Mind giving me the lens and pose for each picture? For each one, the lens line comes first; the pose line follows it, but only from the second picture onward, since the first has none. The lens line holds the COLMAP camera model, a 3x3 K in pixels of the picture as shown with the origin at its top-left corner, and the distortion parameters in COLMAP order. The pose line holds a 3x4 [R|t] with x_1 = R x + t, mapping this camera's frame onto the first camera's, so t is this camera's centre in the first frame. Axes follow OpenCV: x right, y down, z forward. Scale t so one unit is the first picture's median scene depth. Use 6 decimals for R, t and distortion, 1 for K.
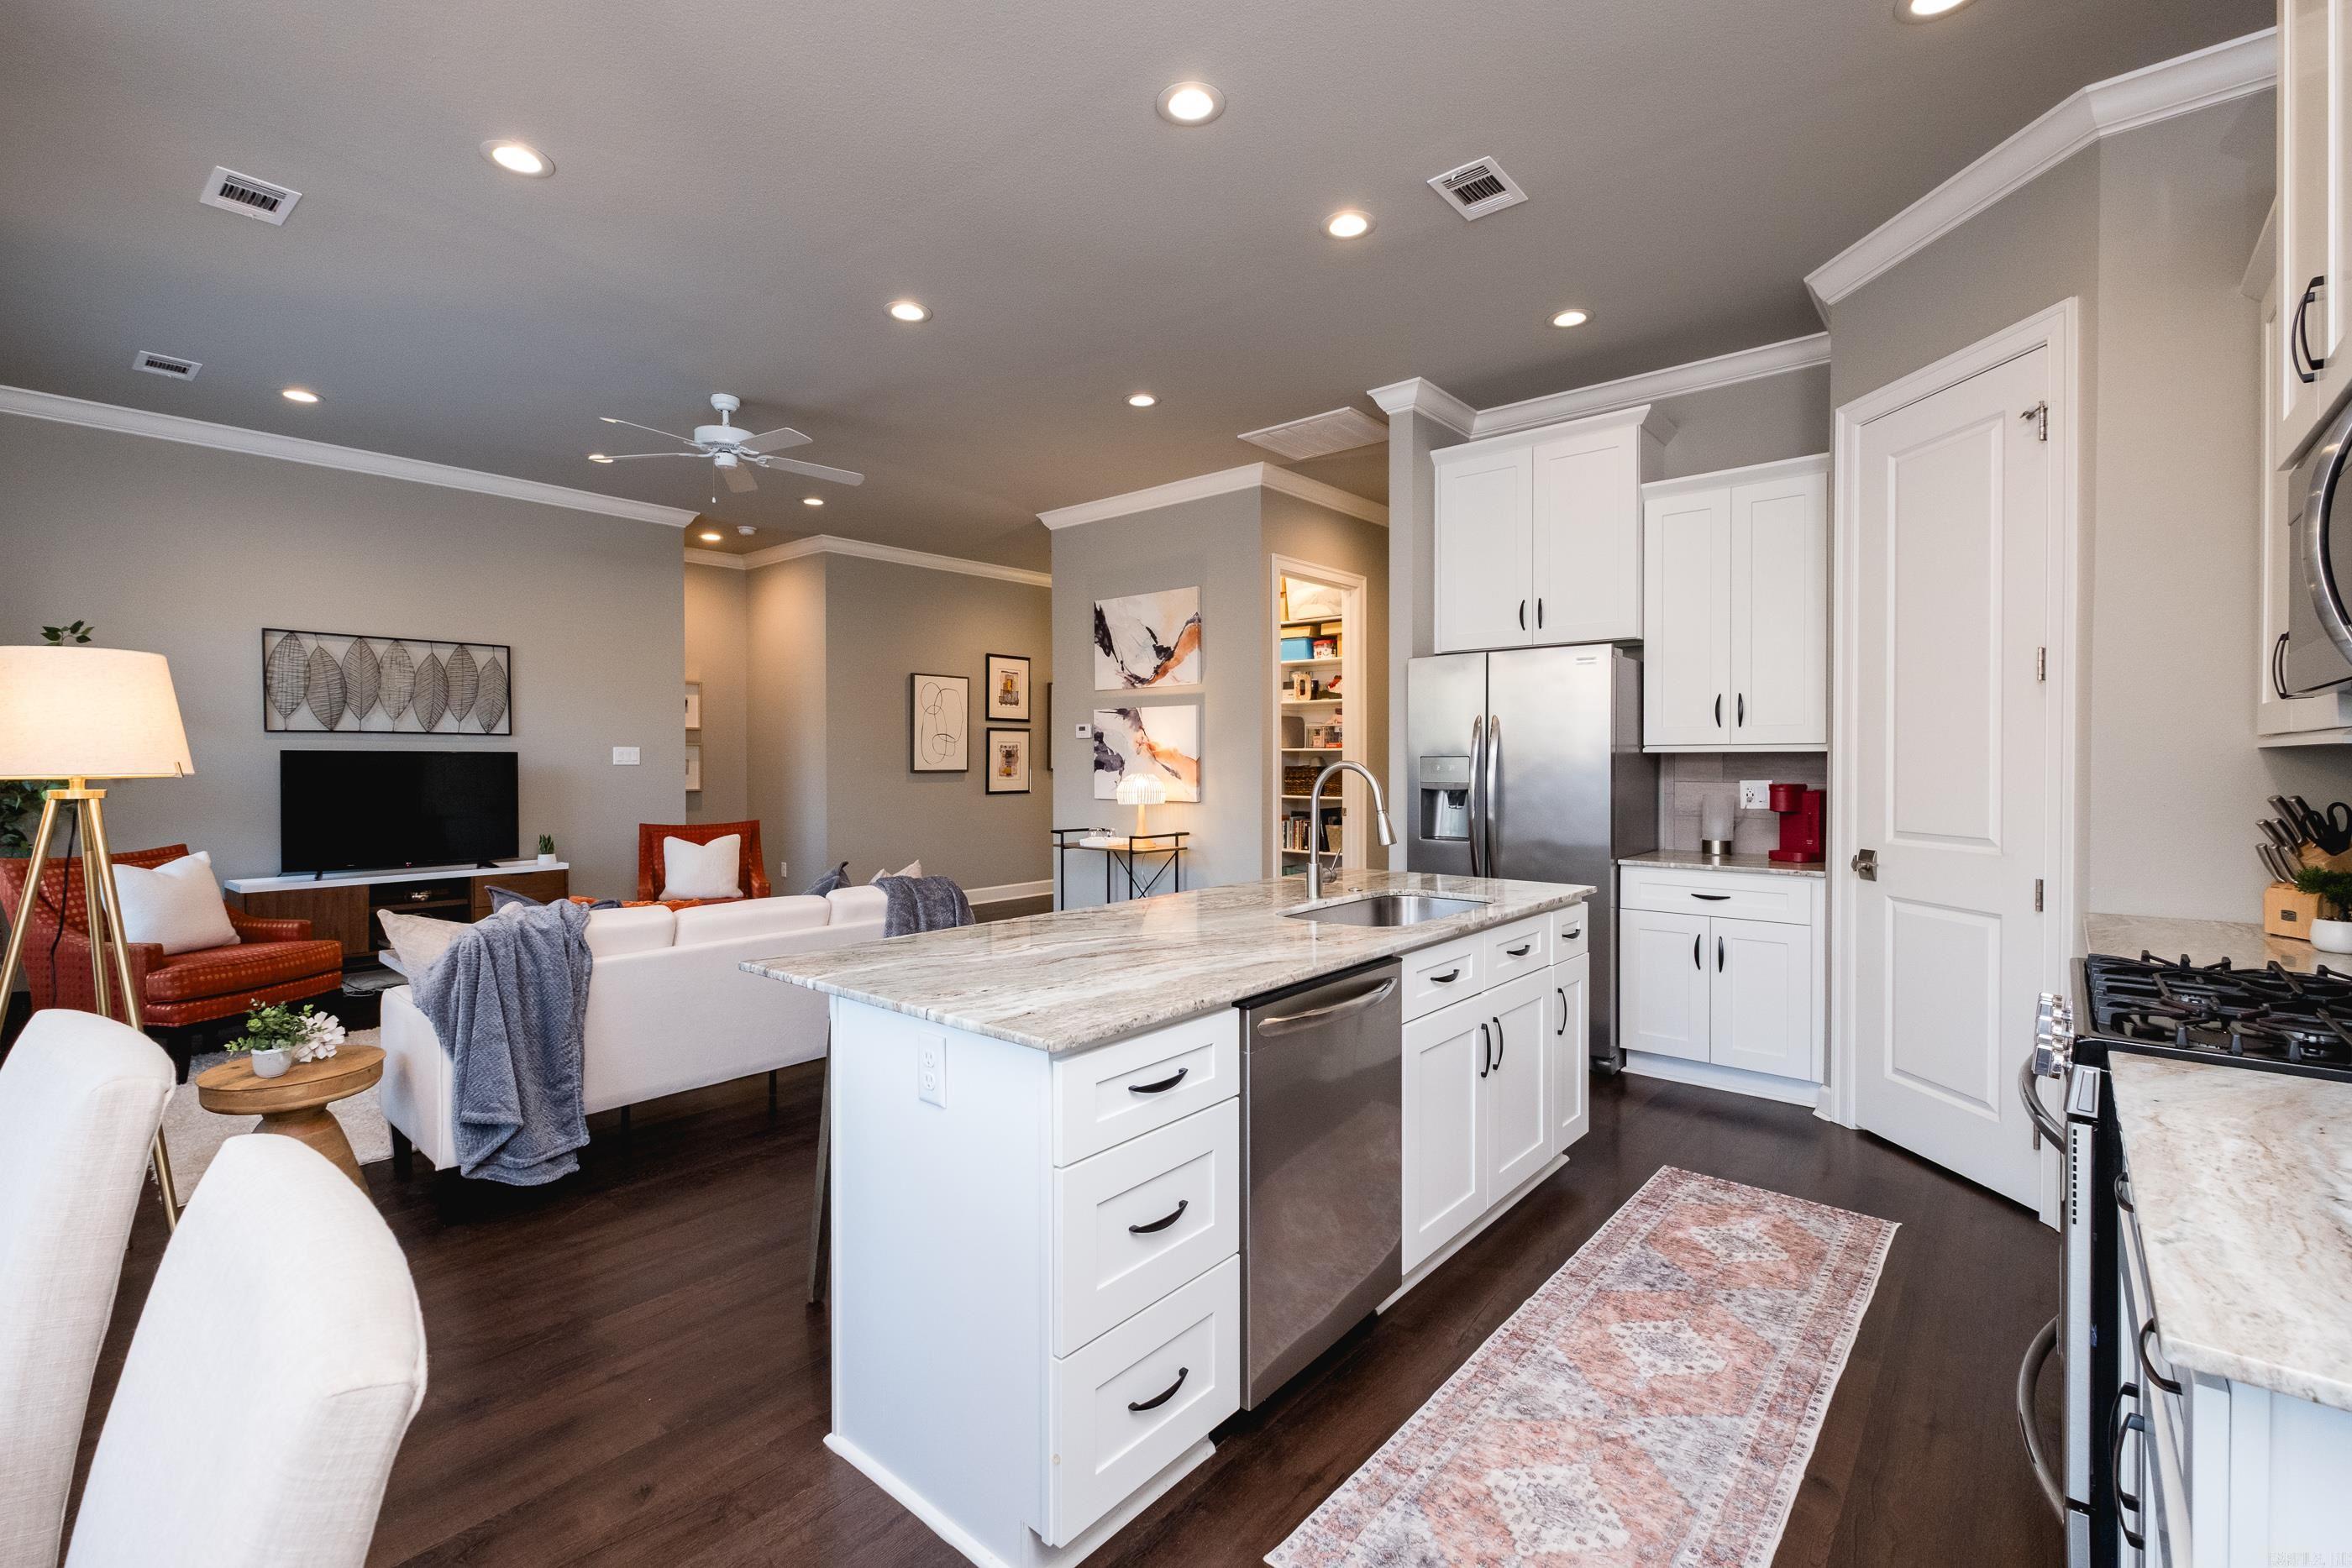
lens RADIAL K [[1028.1, 0, 1191.3], [0, 1028.1, 770.1], [0, 0, 1]] dist [0.012599, -0.006330]
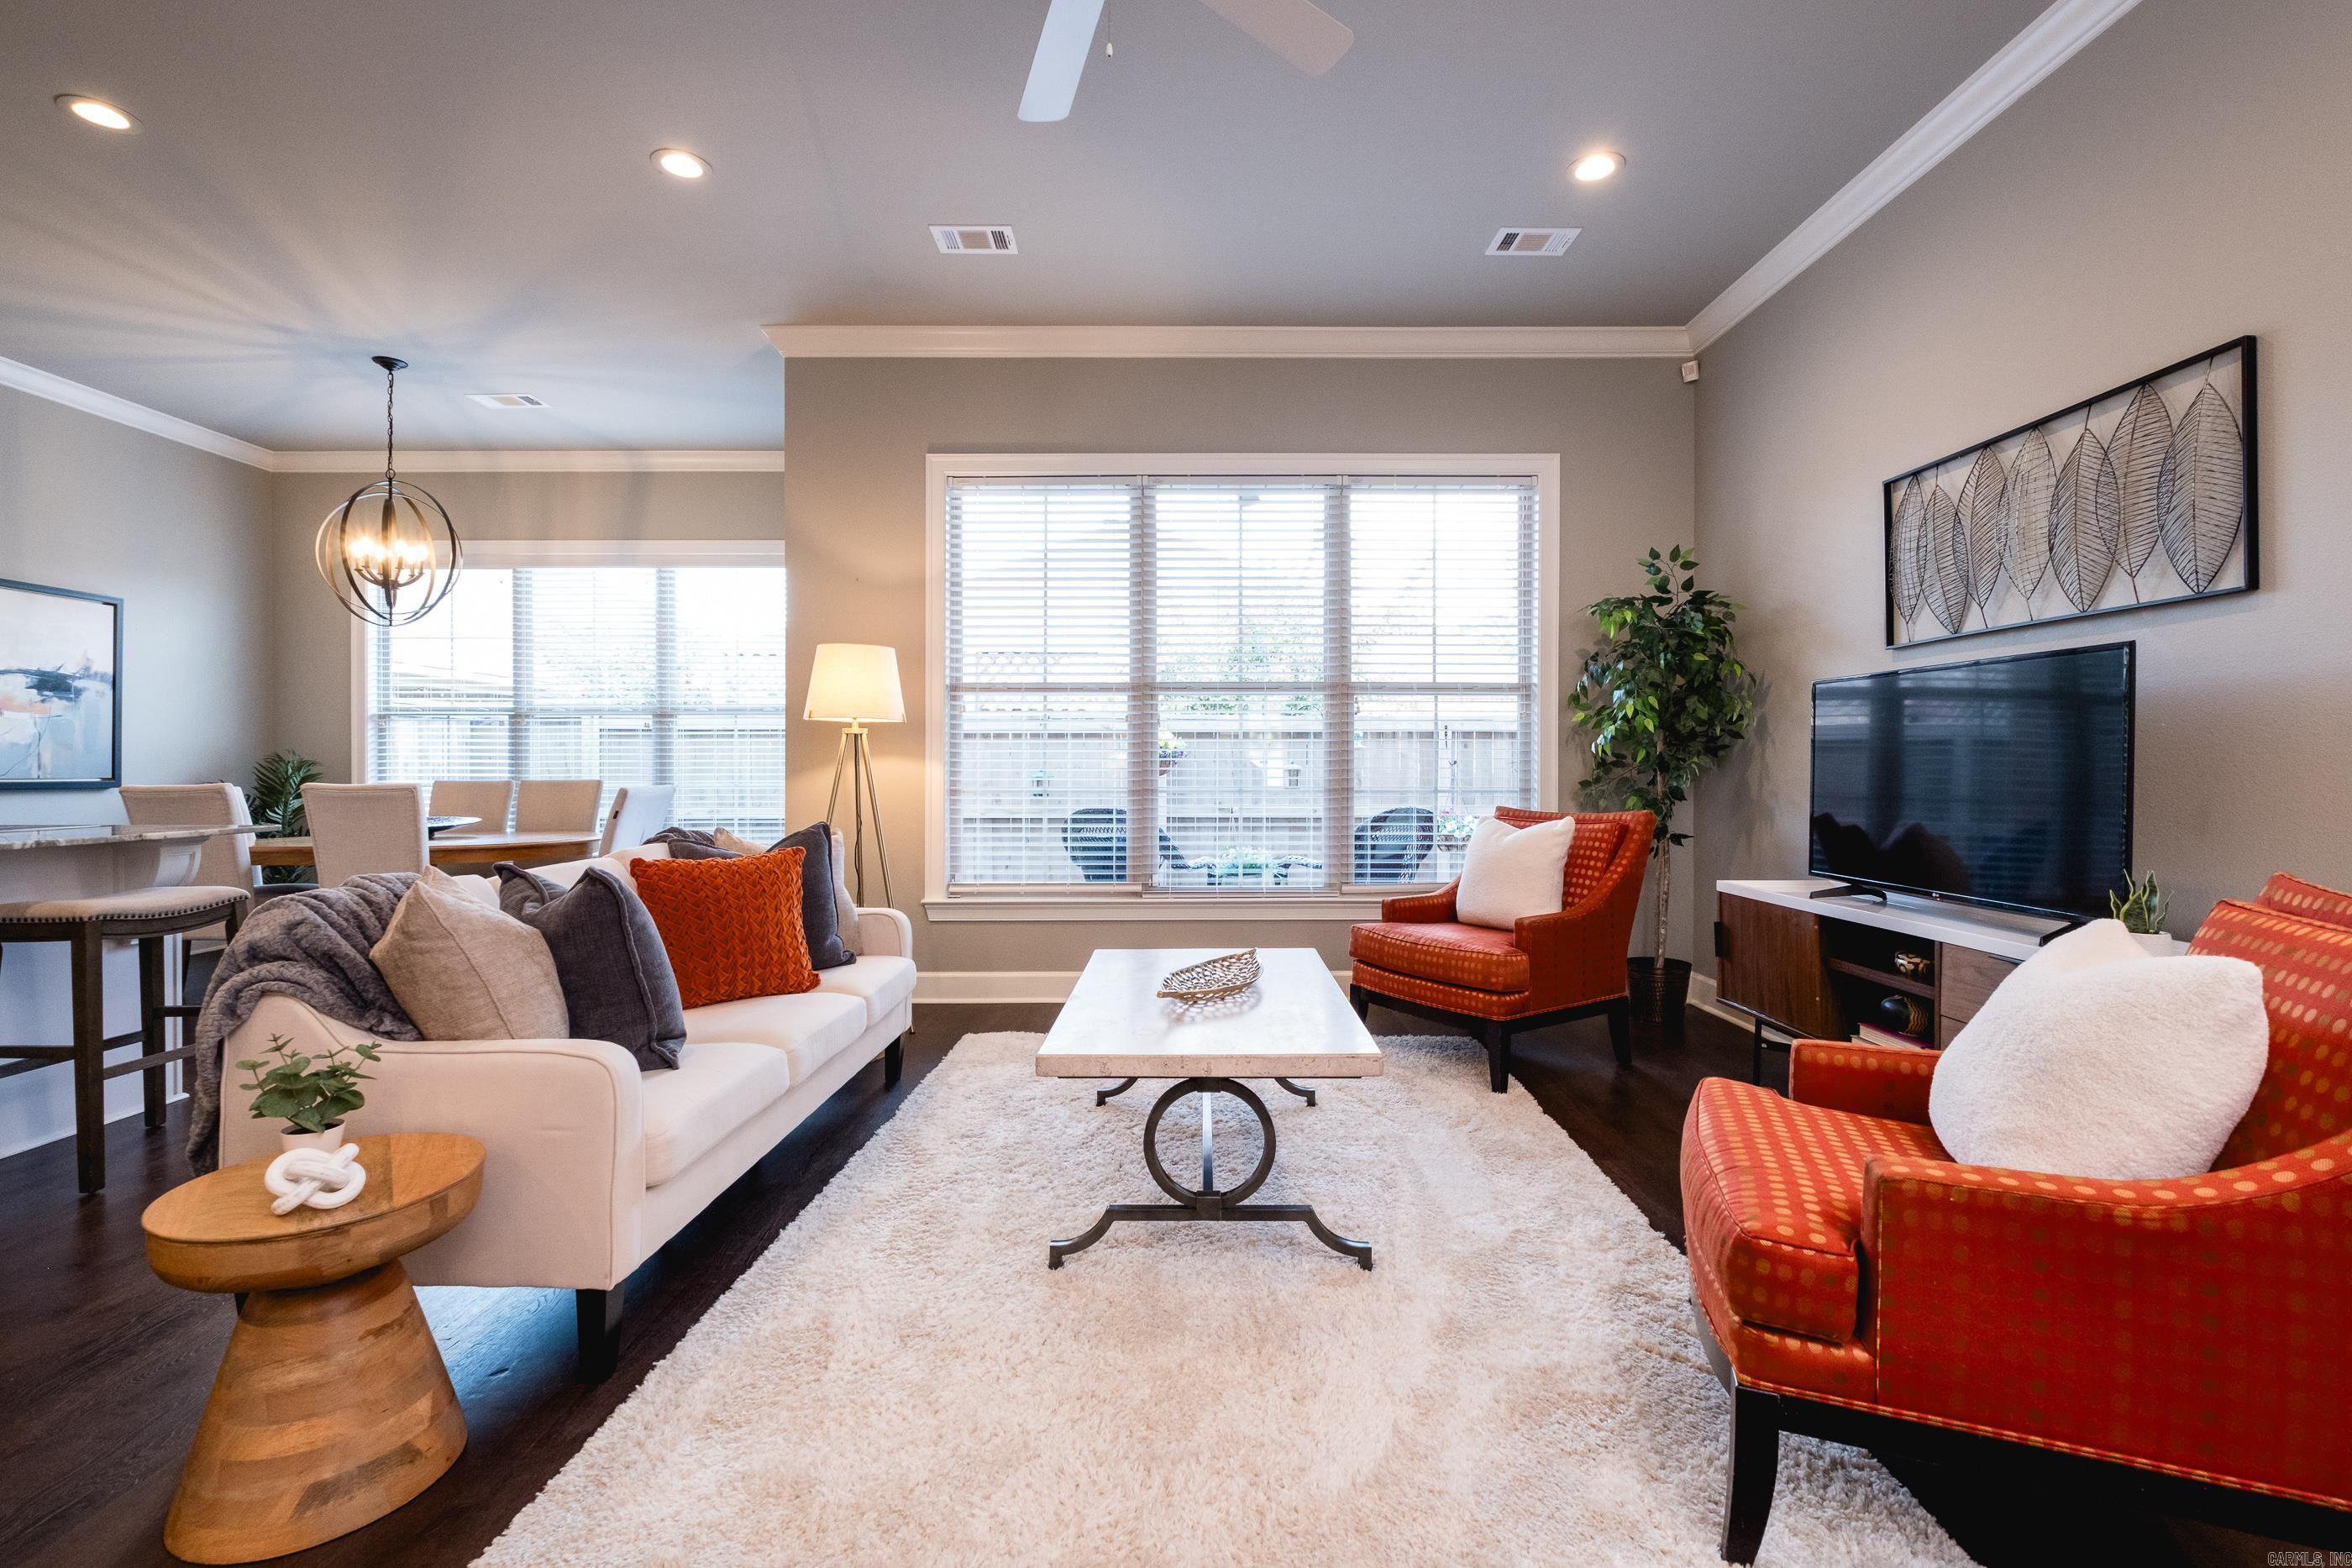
lens RADIAL K [[1028.1, 0, 1179.0], [0, 1028.1, 769.4], [0, 0, 1]] dist [0.012599, -0.006330]
pose [[-0.765667, 0.004787, -0.643219, -0.201435], [-0.006124, 0.999873, 0.014731, 0.029282], [0.643208, 0.015218, -0.765540, 1.329229]]
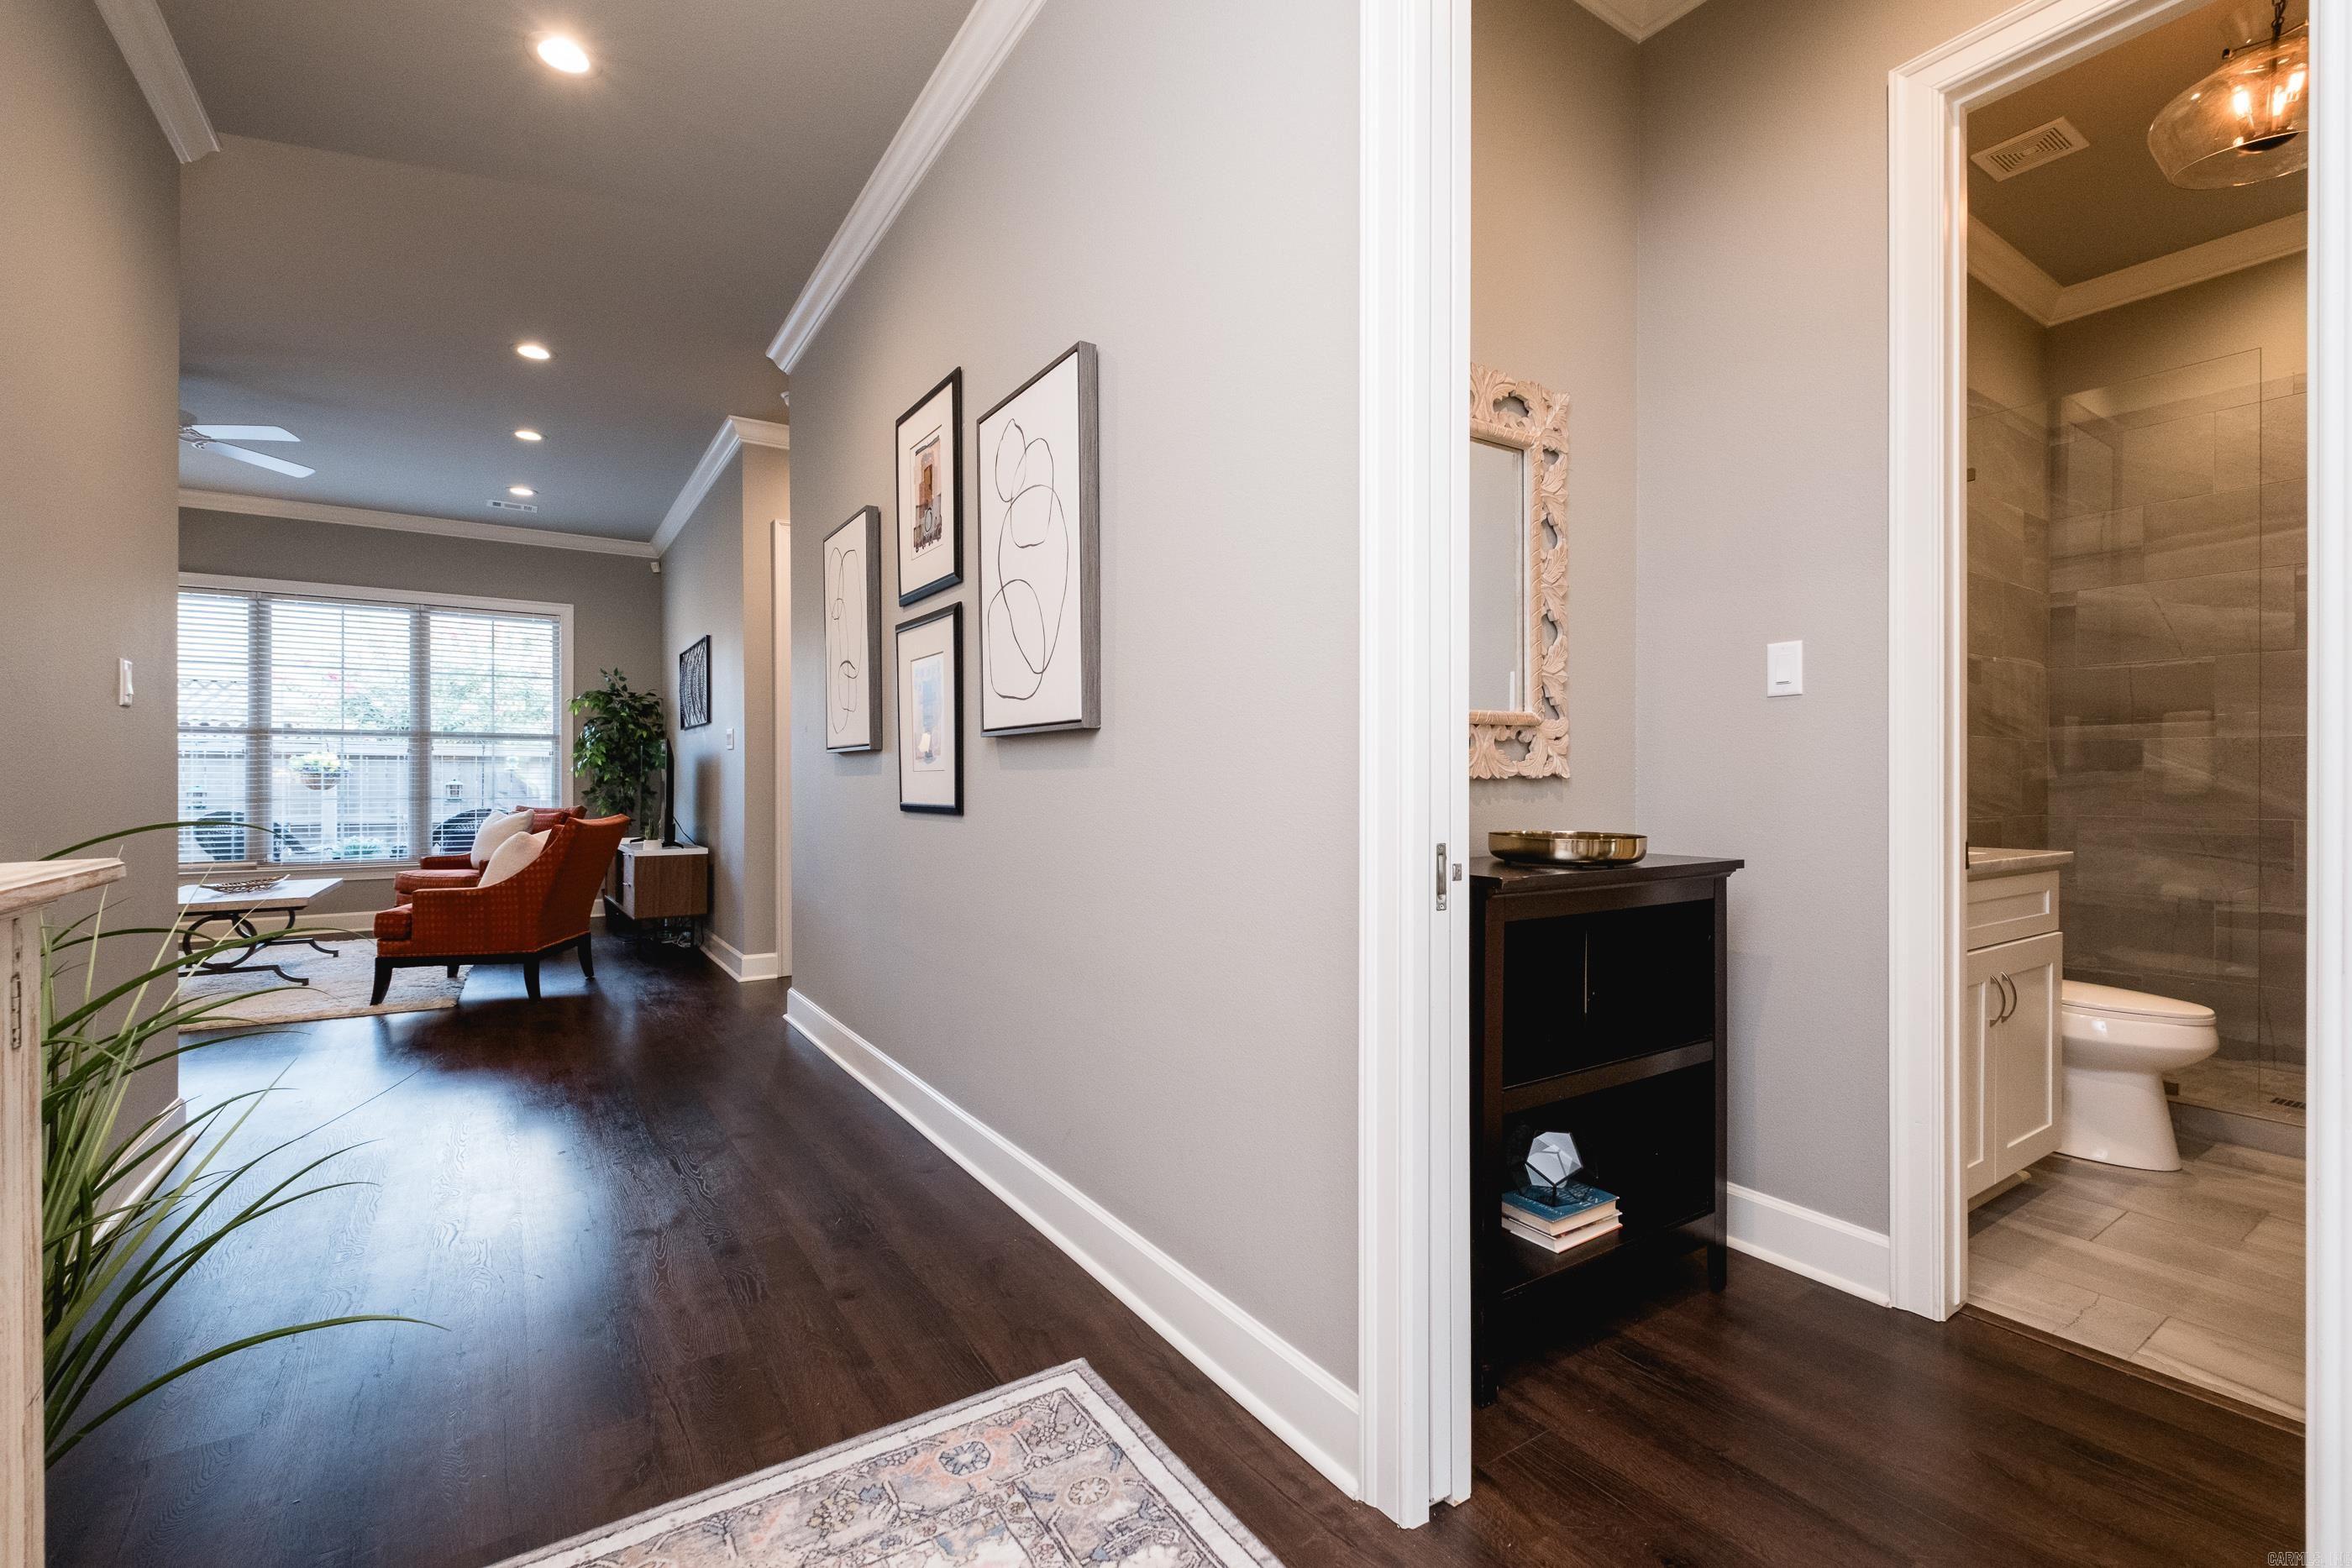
lens RADIAL K [[1028.1, 0, 1184.2], [0, 1028.1, 782.6], [0, 0, 1]] dist [0.012599, -0.006330]
pose [[-0.293152, 0.002401, -0.956063, 0.216321], [-0.011824, 0.999911, 0.006136, 0.016194], [0.955993, 0.013104, -0.293097, 2.242051]]
